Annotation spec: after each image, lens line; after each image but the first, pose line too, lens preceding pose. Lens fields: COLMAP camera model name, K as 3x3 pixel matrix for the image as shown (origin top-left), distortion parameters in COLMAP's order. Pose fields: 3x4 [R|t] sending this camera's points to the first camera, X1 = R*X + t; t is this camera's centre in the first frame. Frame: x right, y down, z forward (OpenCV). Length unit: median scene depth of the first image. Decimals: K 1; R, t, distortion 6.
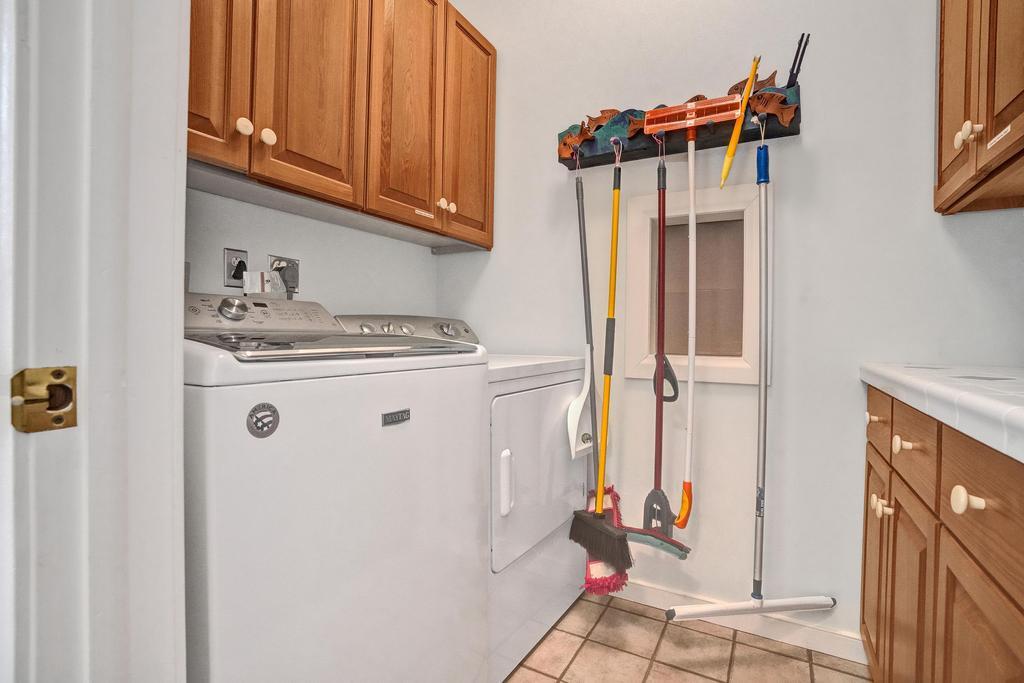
lens RADIAL K [[479.1, 0, 518.3], [0, 479.1, 338.7], [0, 0, 1]] dist [-0.019372, 0.000416]
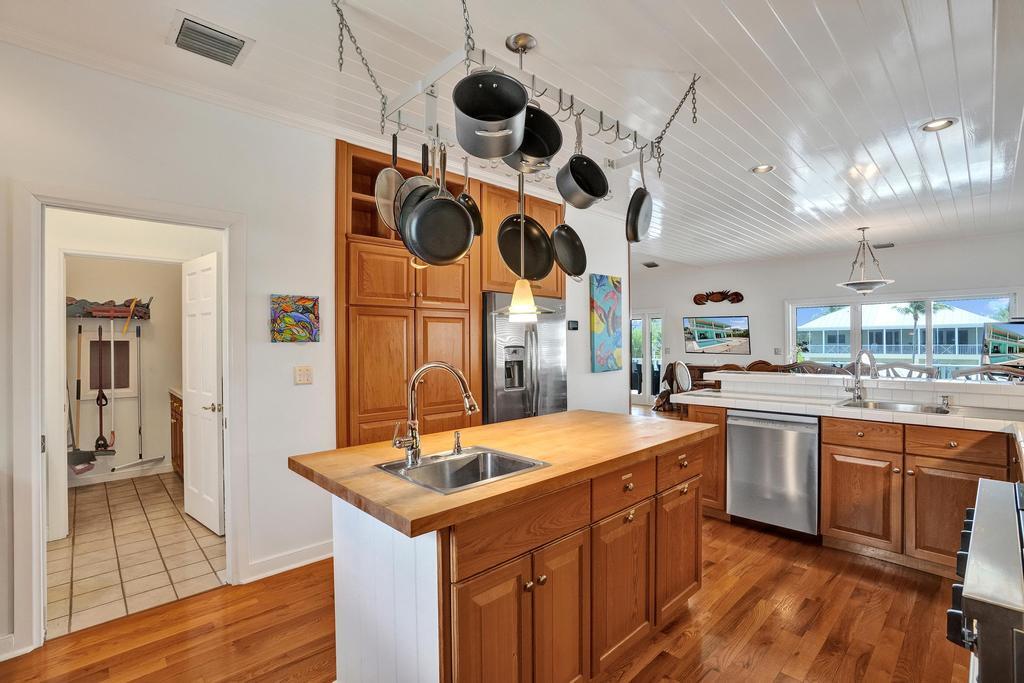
lens RADIAL K [[479.1, 0, 518.8], [0, 479.1, 343.2], [0, 0, 1]] dist [-0.019372, 0.000416]
pose [[0.340443, -0.017760, 0.940097, -1.536597], [0.017223, 0.999772, 0.012650, -0.248099], [-0.940107, 0.011884, 0.340672, -2.390054]]
